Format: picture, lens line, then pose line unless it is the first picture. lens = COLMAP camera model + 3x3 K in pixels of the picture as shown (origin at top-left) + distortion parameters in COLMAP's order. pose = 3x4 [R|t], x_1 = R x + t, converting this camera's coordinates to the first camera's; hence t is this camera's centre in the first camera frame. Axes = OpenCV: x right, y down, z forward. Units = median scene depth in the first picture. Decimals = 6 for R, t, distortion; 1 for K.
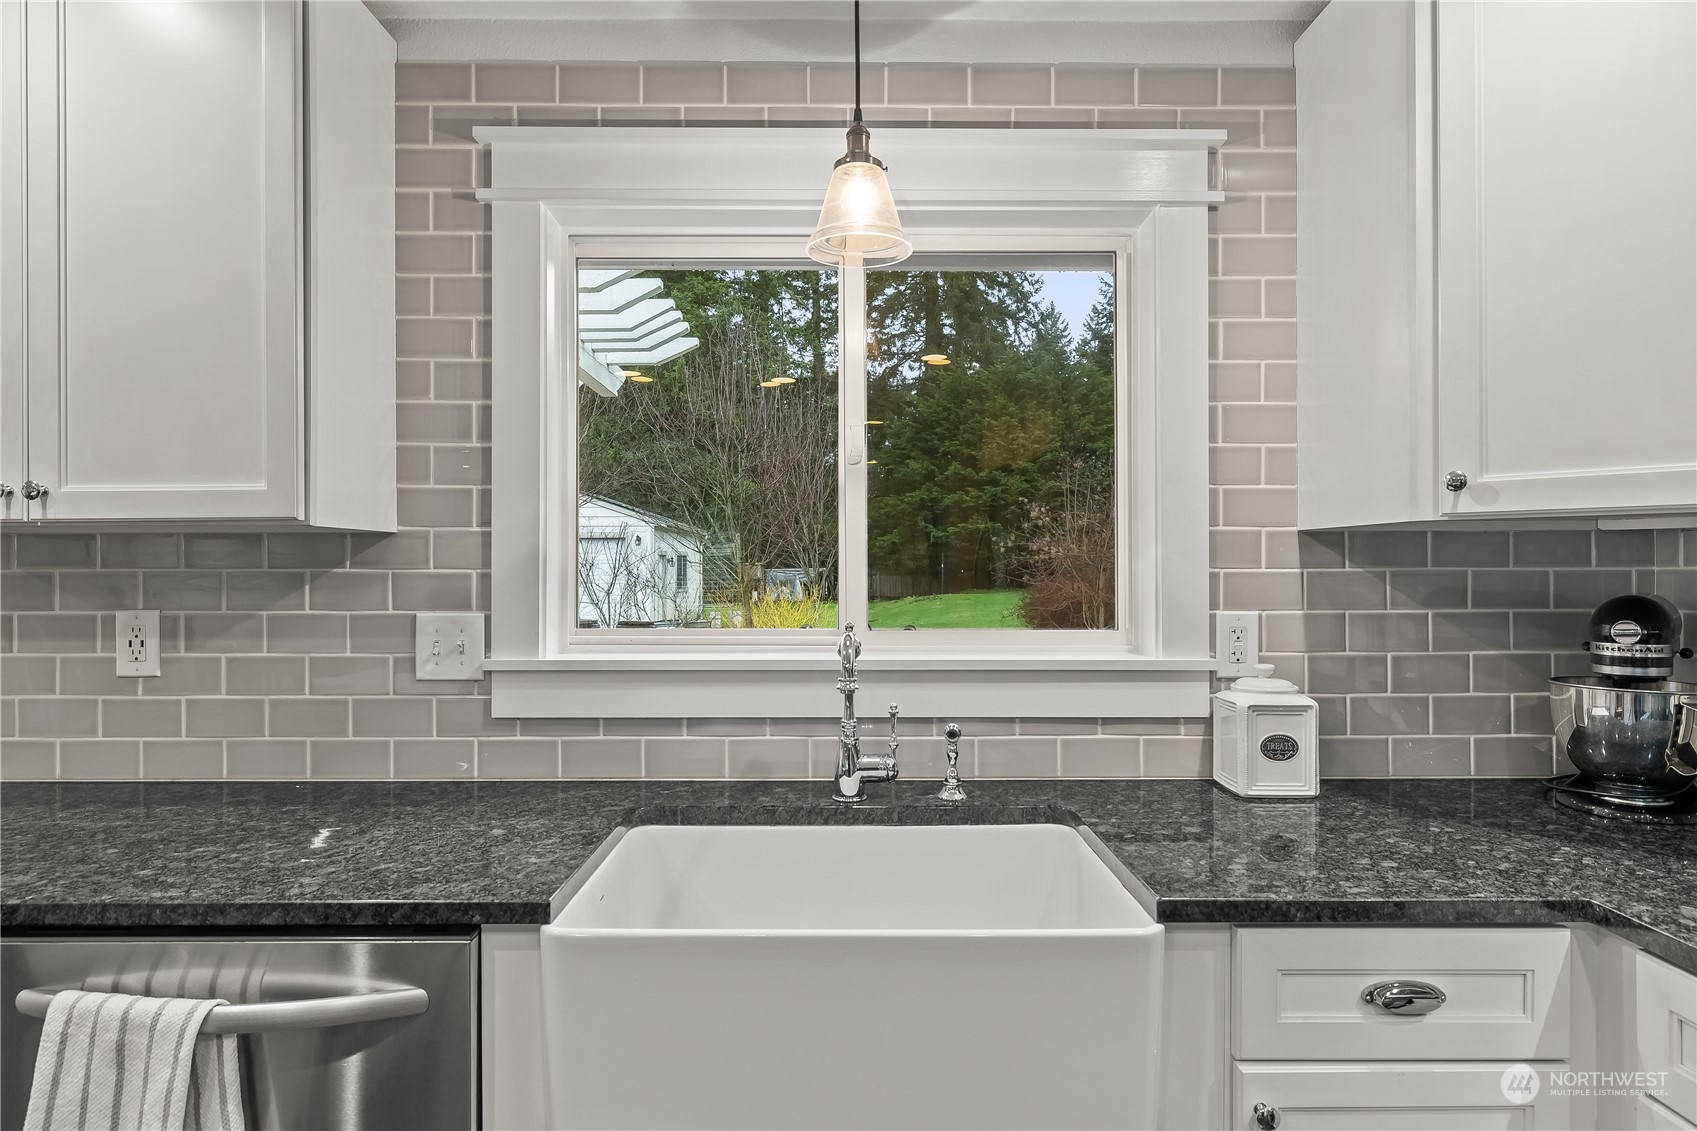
lens RADIAL K [[953.6, 0, 848.5], [0, 953.6, 562.6], [0, 0, 1]] dist [0.001961, 0.000046]
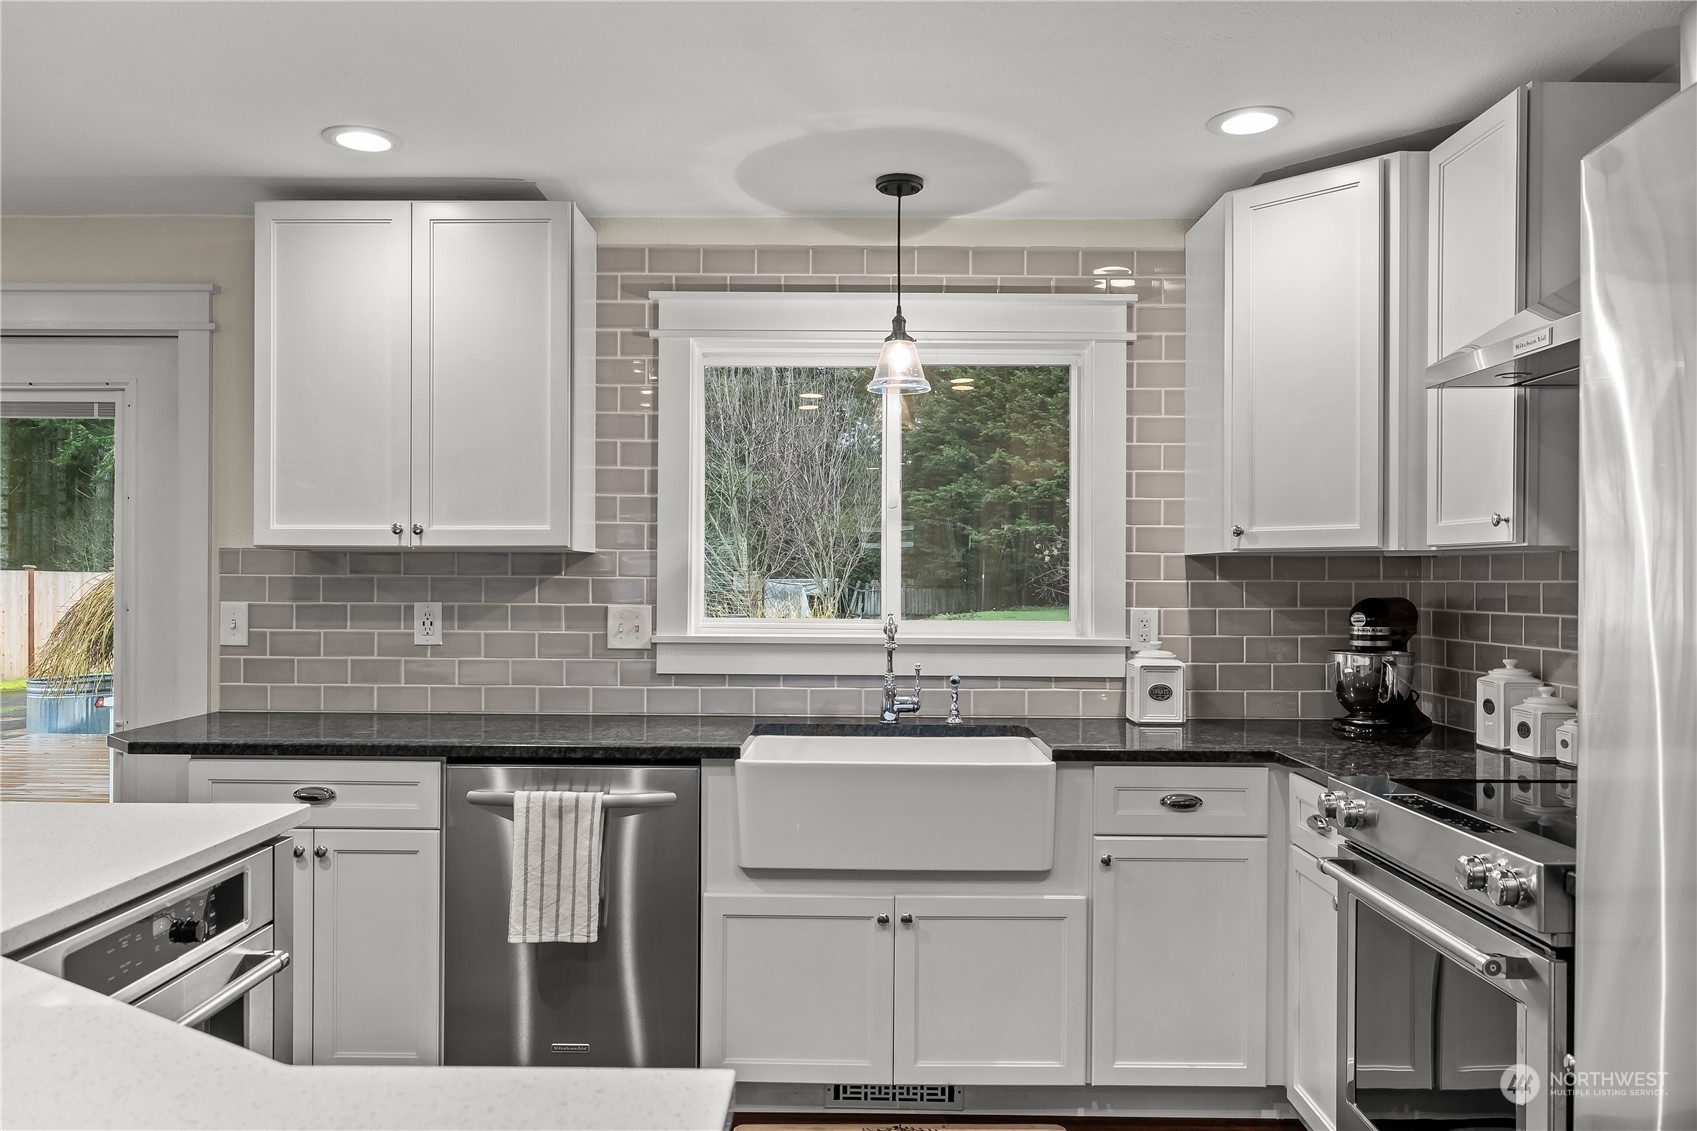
lens RADIAL K [[1216.9, 0, 846.3], [0, 1216.9, 574.7], [0, 0, 1]] dist [-0.004477, -0.001114]
pose [[0.999855, 0.006741, -0.015630, -0.038507], [-0.006697, 0.999973, 0.002877, -0.004386], [0.015649, -0.002772, 0.999874, -0.954712]]
